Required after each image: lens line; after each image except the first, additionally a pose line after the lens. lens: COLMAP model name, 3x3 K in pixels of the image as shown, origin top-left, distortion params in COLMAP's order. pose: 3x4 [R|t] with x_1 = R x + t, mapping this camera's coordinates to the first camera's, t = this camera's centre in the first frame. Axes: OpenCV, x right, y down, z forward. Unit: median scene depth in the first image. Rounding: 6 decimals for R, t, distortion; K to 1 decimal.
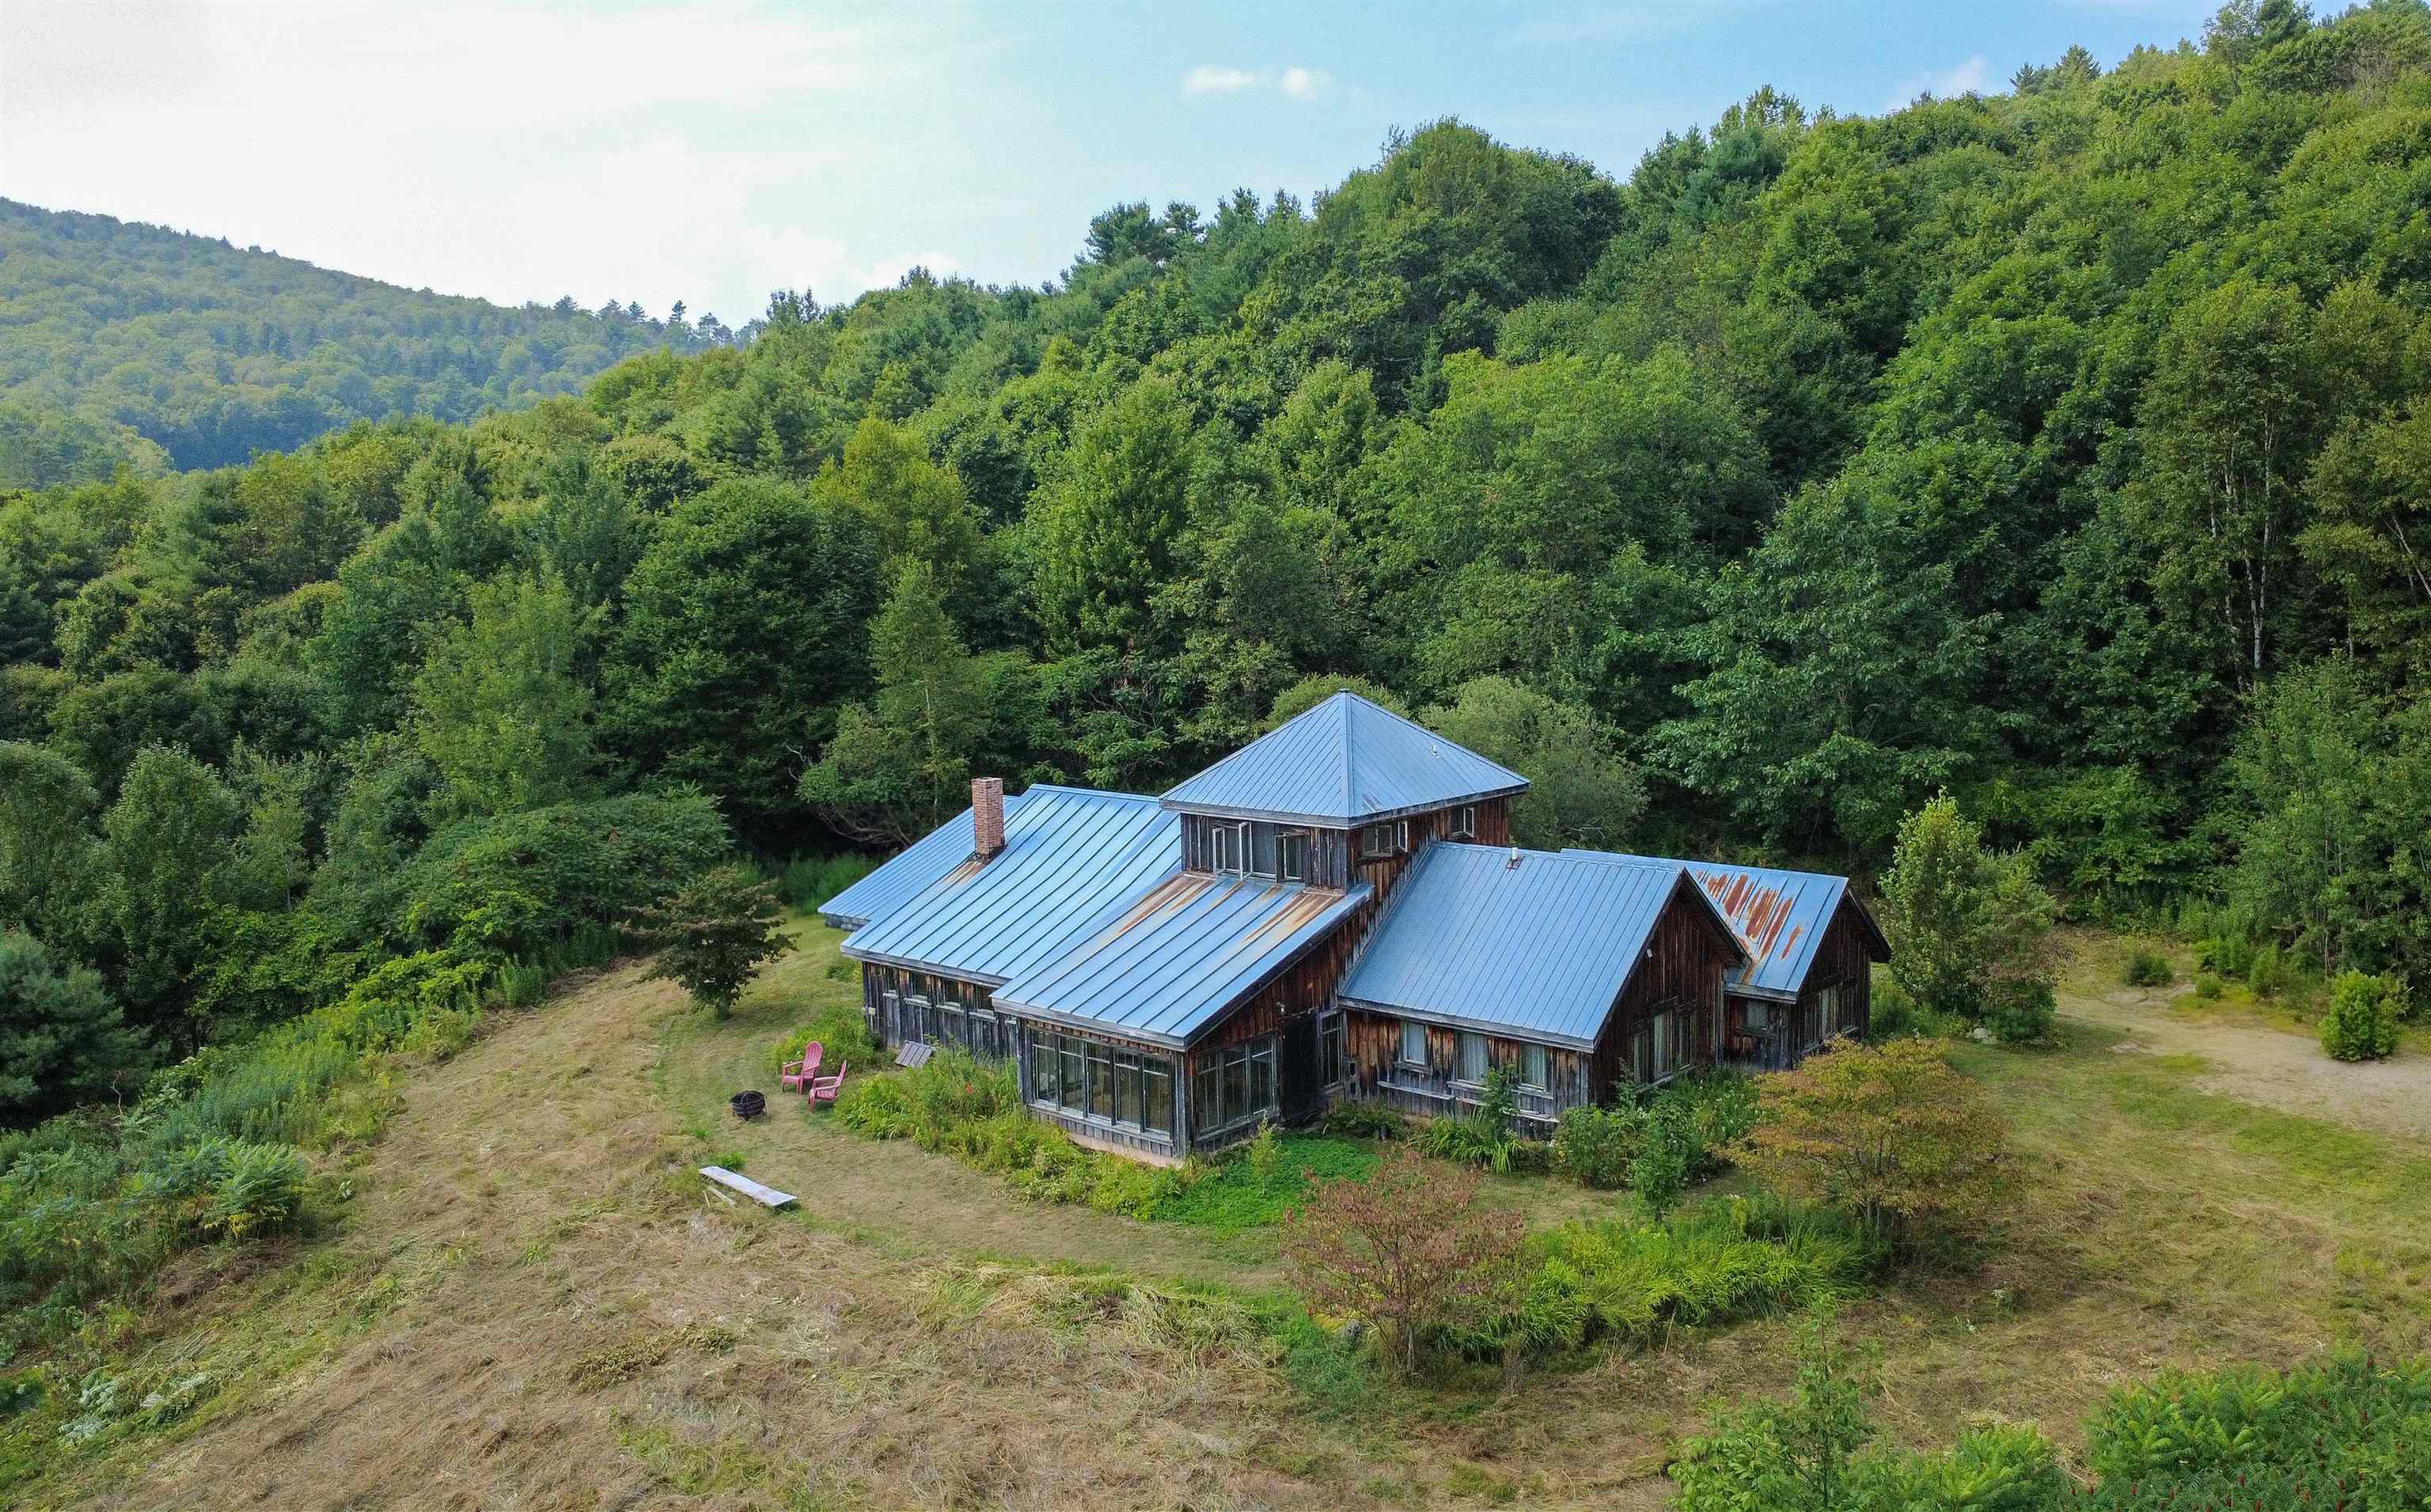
lens RADIAL K [[1989.6, 0, 1295.8], [0, 1989.6, 751.7], [0, 0, 1]] dist [0.001720, -0.006936]
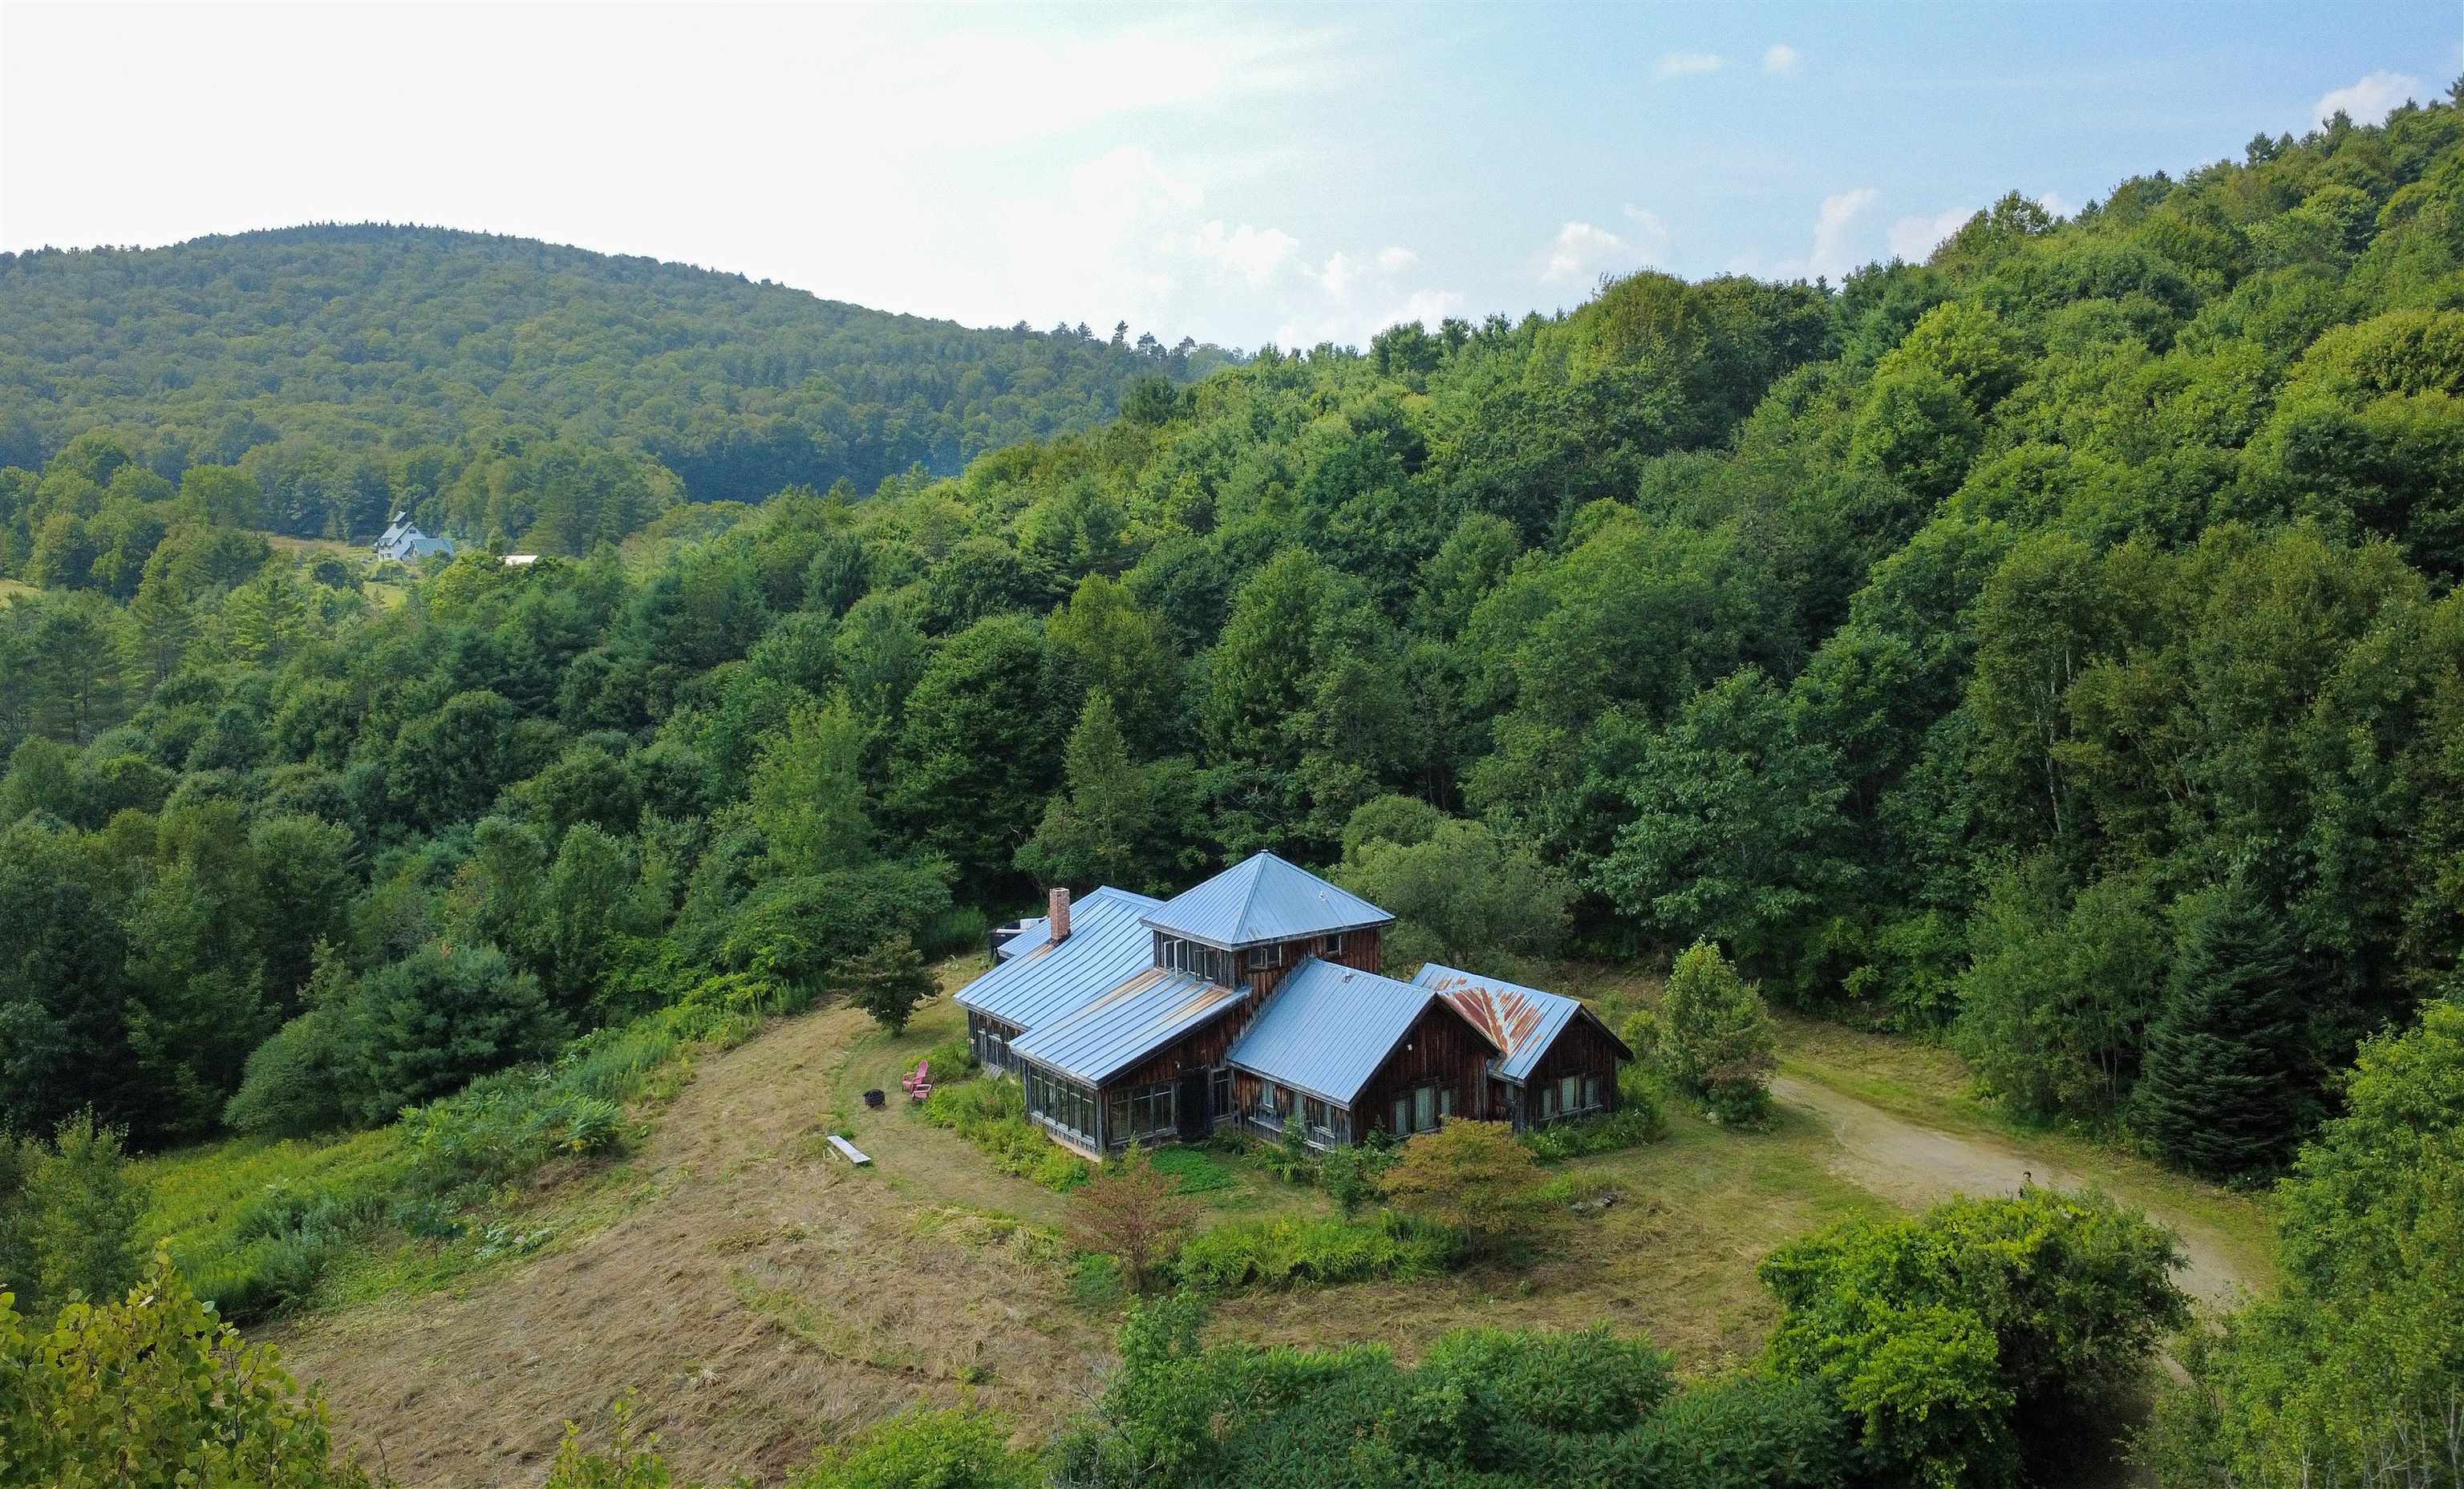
lens RADIAL K [[2022.7, 0, 1232.0], [0, 2022.7, 744.5], [0, 0, 1]] dist [-0.007504, 0.005049]
pose [[0.966165, 0.034508, -0.255608, 0.267234], [-0.032890, 0.999403, 0.010601, -0.087148], [0.255821, -0.001835, 0.966722, -0.322639]]
